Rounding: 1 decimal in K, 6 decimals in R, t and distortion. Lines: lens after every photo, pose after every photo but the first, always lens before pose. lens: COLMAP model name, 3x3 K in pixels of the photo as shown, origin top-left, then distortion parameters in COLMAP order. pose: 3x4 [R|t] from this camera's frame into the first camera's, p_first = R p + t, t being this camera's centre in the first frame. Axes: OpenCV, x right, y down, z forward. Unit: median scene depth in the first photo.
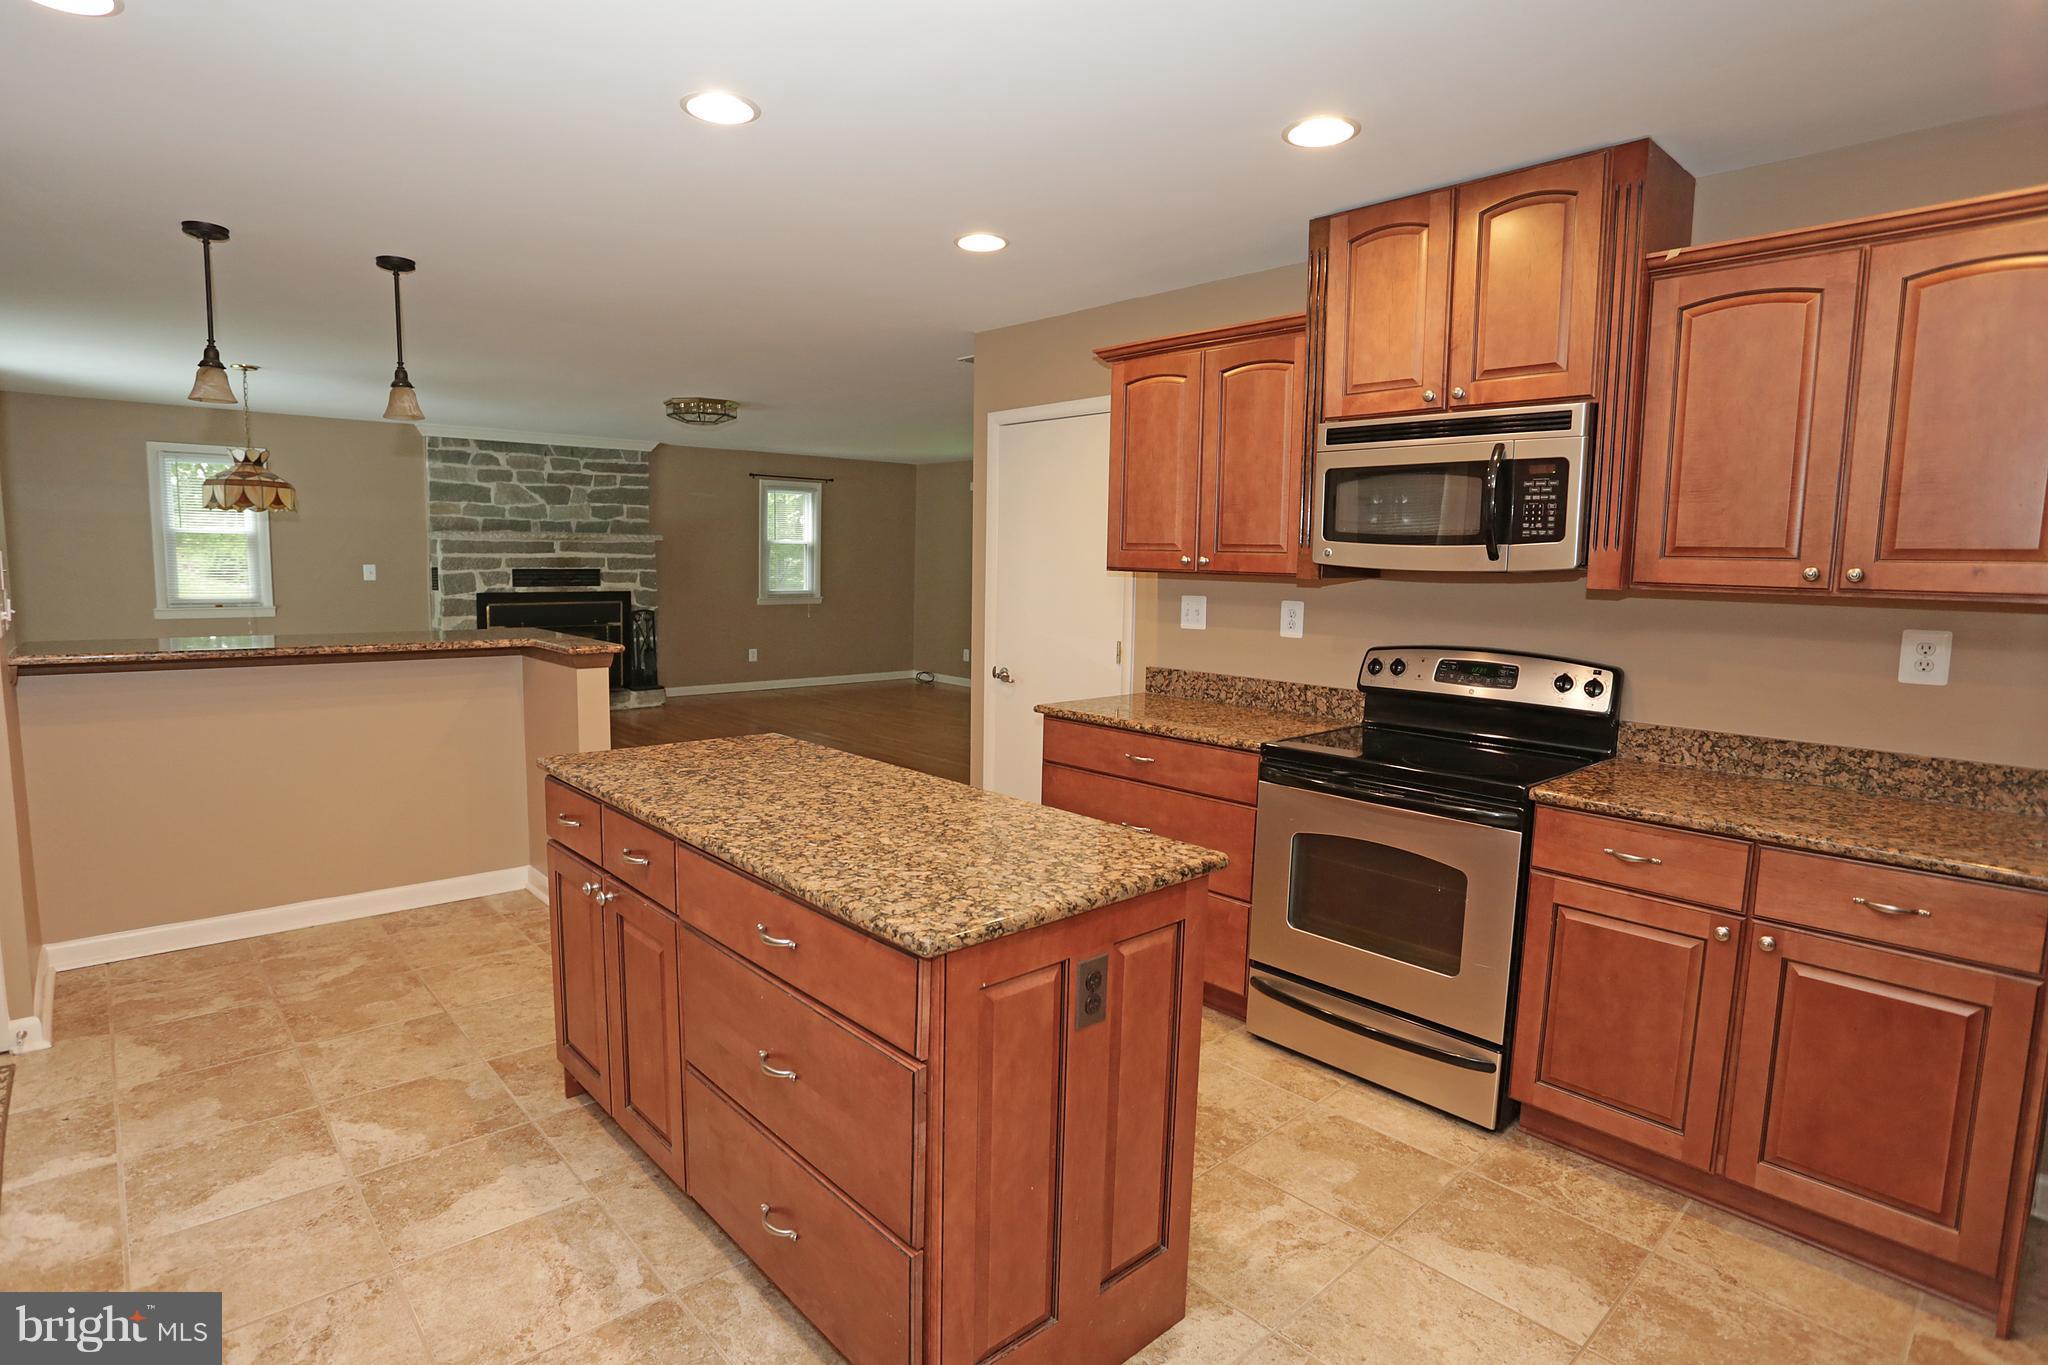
lens RADIAL K [[1055.8, 0, 990.7], [0, 1055.8, 675.1], [0, 0, 1]] dist [-0.055200, 0.008323]
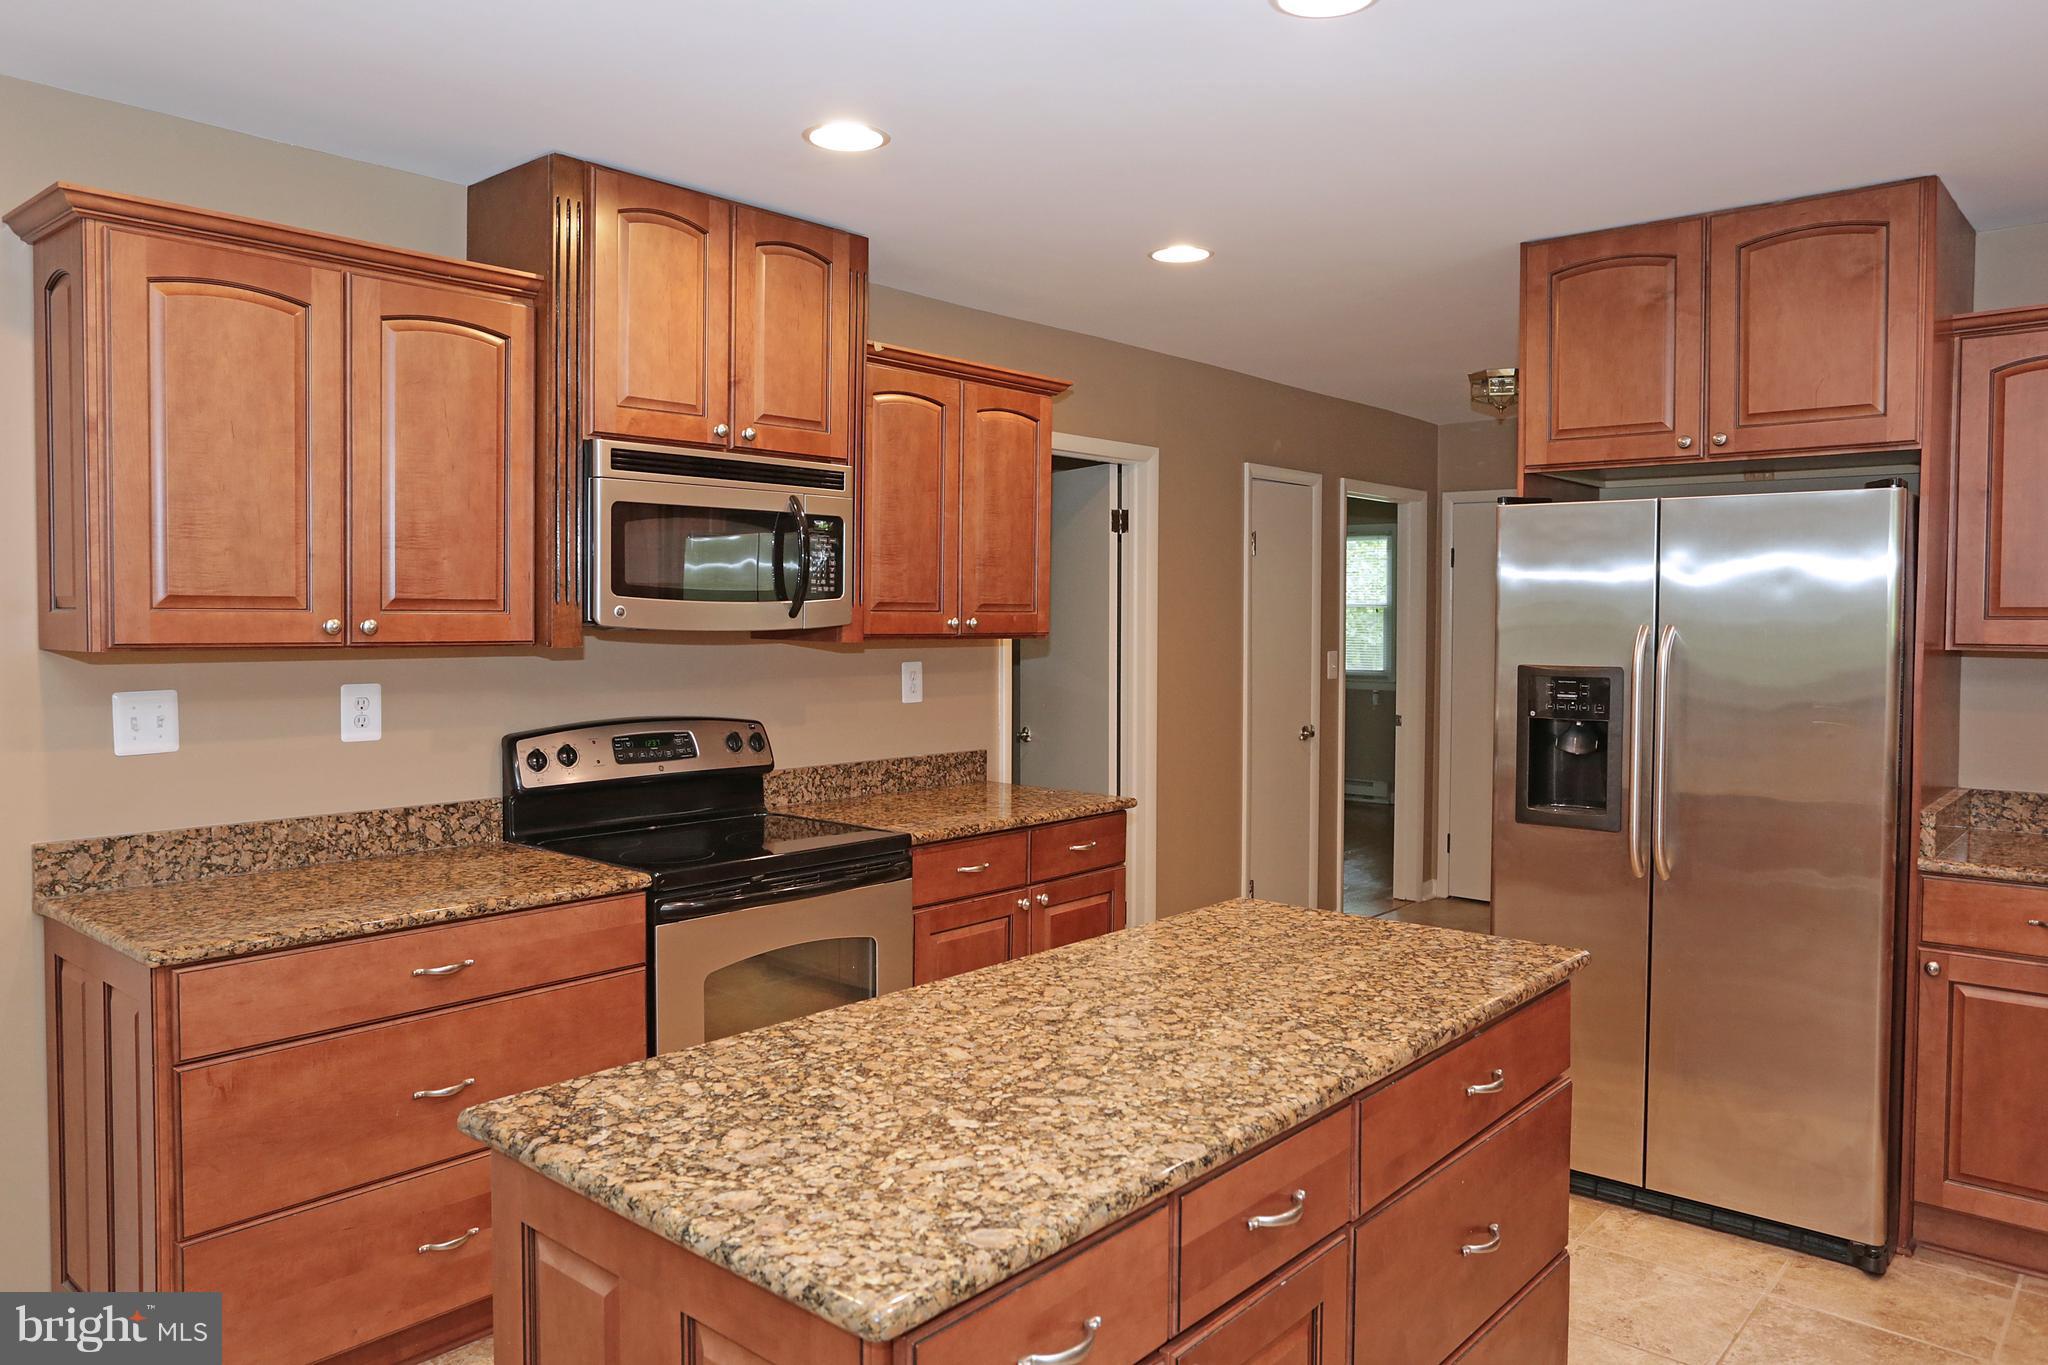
lens RADIAL K [[1412.8, 0, 1033.1], [0, 1412.8, 677.4], [0, 0, 1]] dist [-0.042691, 0.009978]
pose [[-0.140988, -0.064034, 0.987938, -0.293348], [0.100492, 0.991826, 0.078627, -0.048285], [-0.984898, 0.110366, -0.133401, 0.342757]]
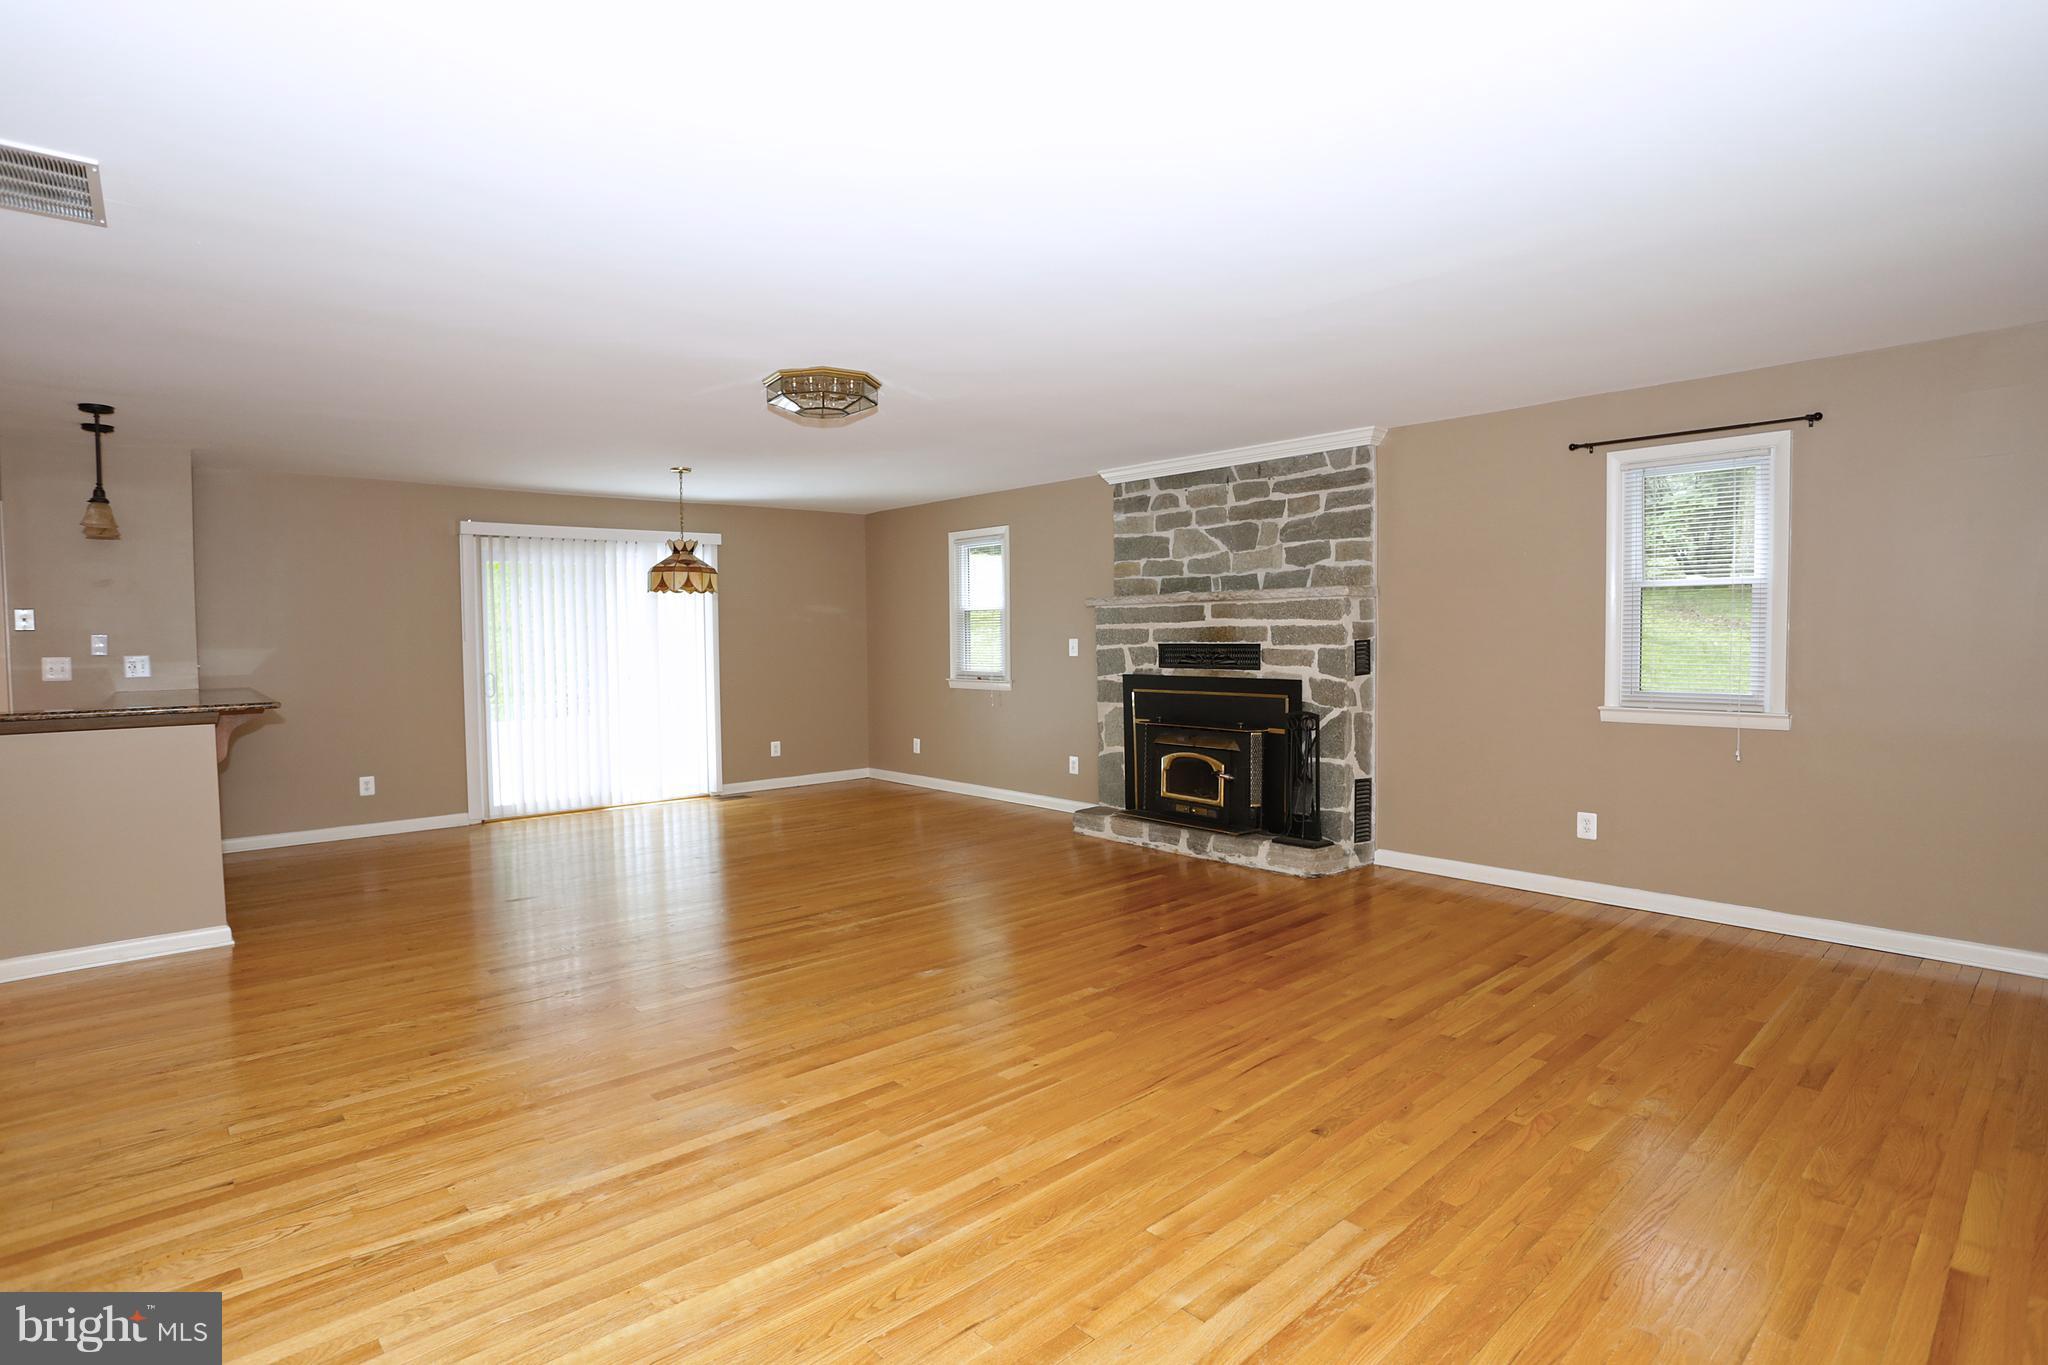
lens RADIAL K [[1014.8, 0, 1002.0], [0, 1014.8, 670.3], [0, 0, 1]] dist [-0.045060, 0.008328]
pose [[0.009926, 0.024383, -0.999653, 0.303462], [-0.096204, 0.995089, 0.023316, -0.102421], [0.995312, 0.095939, 0.012223, 1.014334]]
